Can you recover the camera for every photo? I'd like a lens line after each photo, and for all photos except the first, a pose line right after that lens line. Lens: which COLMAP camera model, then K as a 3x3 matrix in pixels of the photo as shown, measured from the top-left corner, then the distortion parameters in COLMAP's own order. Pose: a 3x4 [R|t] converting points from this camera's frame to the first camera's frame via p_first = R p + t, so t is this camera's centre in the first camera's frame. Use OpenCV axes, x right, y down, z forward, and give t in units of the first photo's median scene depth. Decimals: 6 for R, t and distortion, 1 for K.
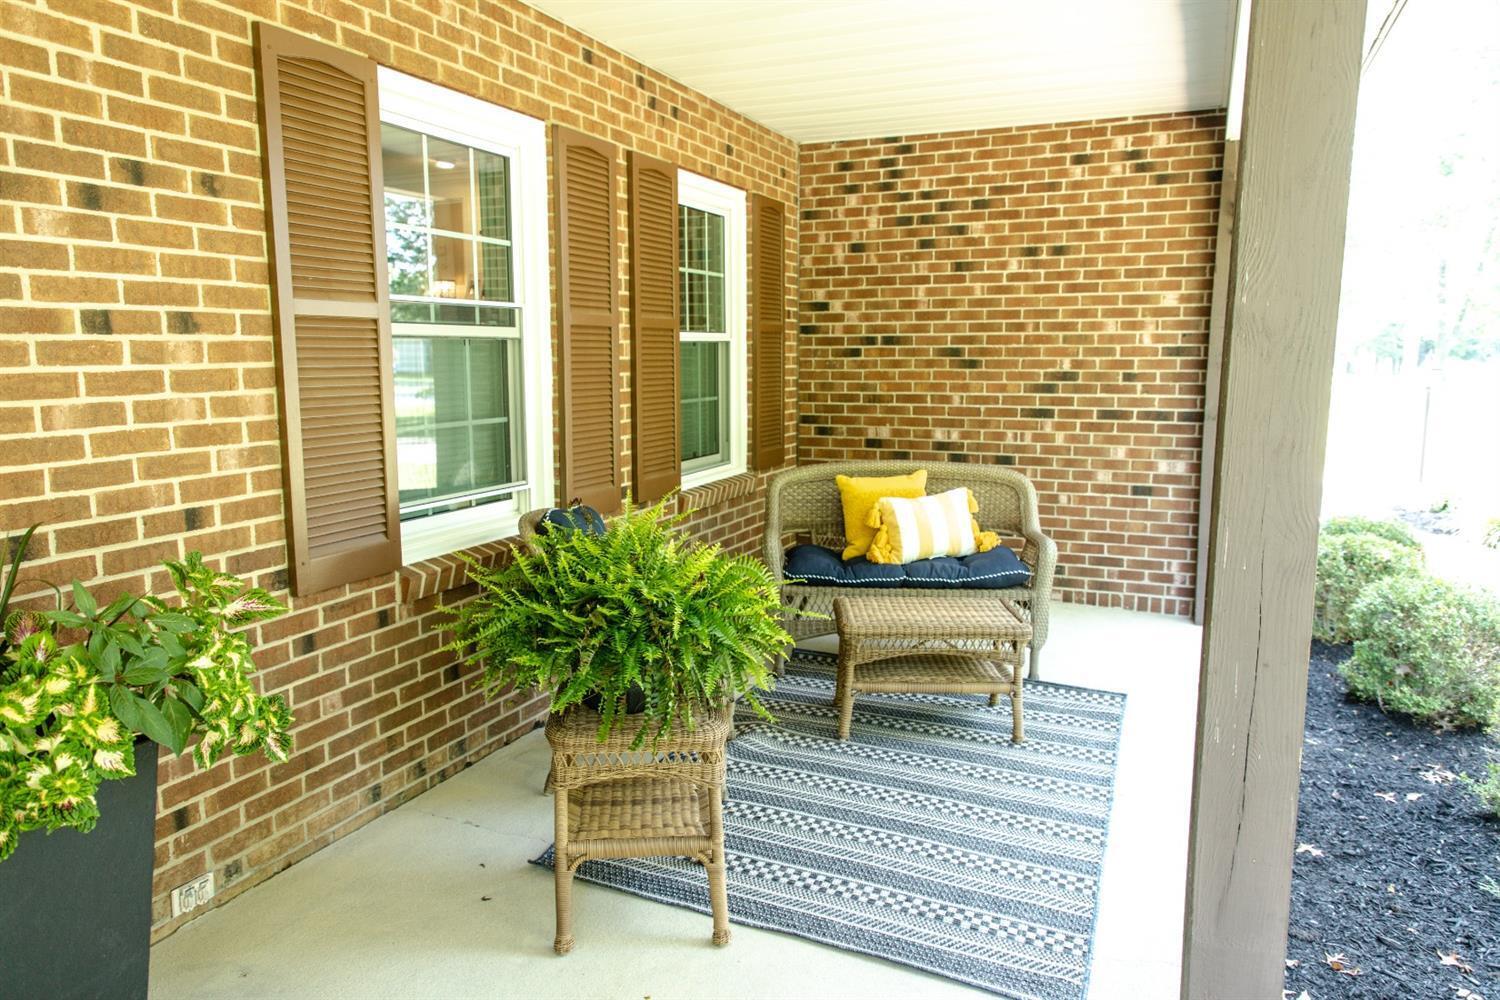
lens RADIAL K [[1006.6, 0, 748.0], [0, 1006.6, 500.2], [0, 0, 1]] dist [0.000304, 0.000236]
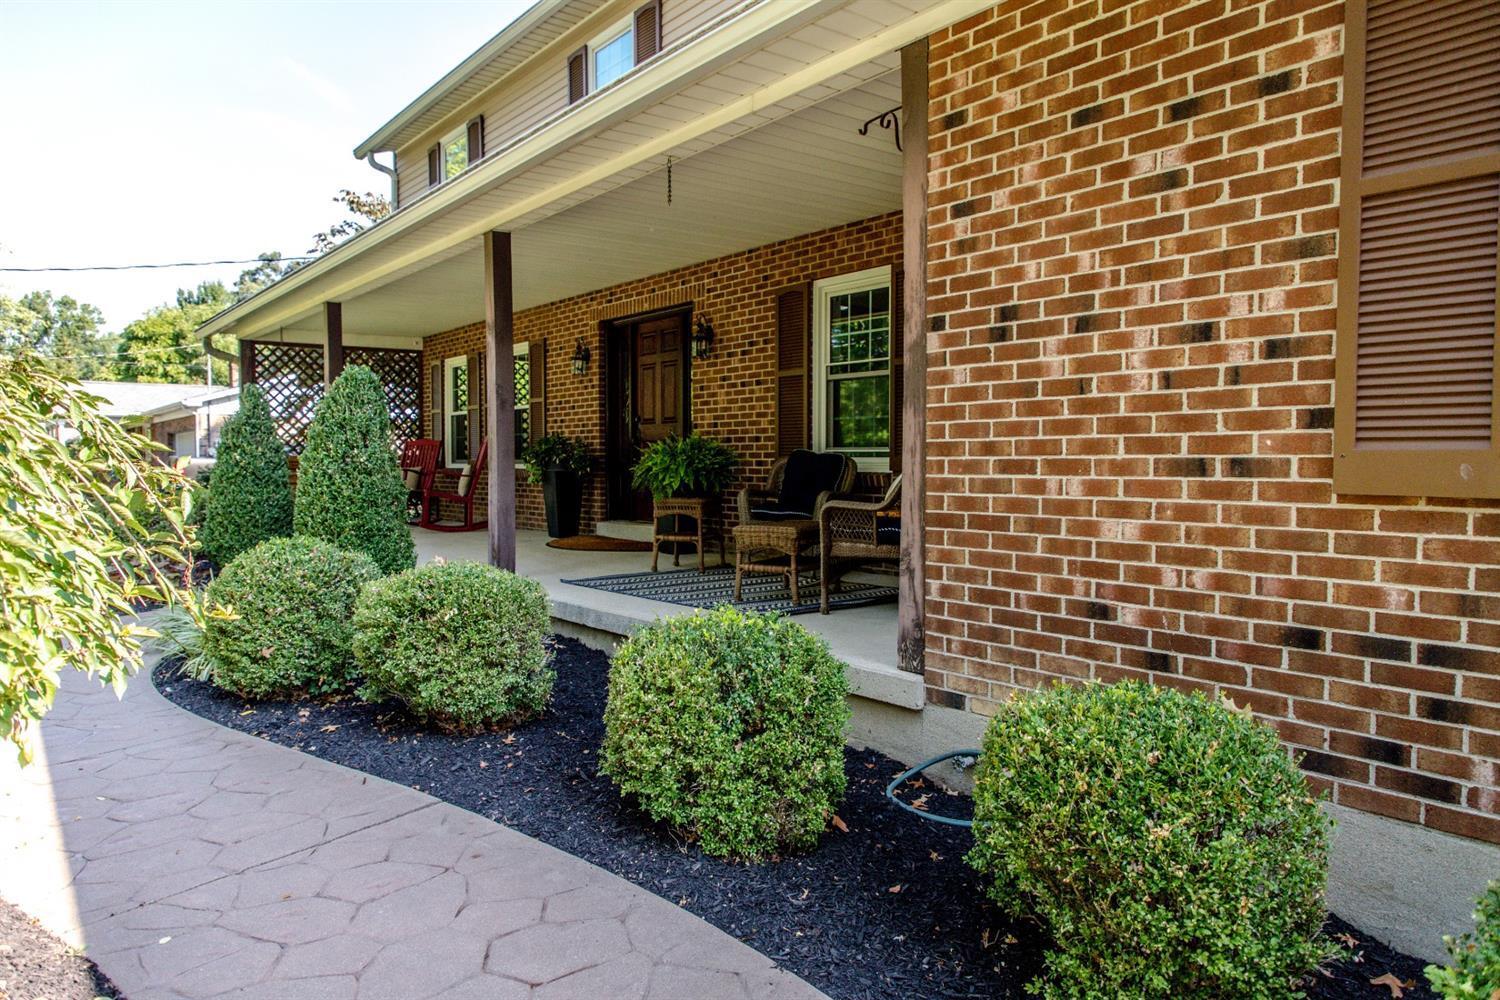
lens RADIAL K [[1006.6, 0, 749.9], [0, 1006.6, 498.5], [0, 0, 1]] dist [0.000304, 0.000236]
pose [[-0.464183, 0.046493, -0.884518, 2.528156], [-0.126133, 0.984974, 0.117966, -0.184478], [0.876713, 0.166325, -0.451344, 2.571207]]
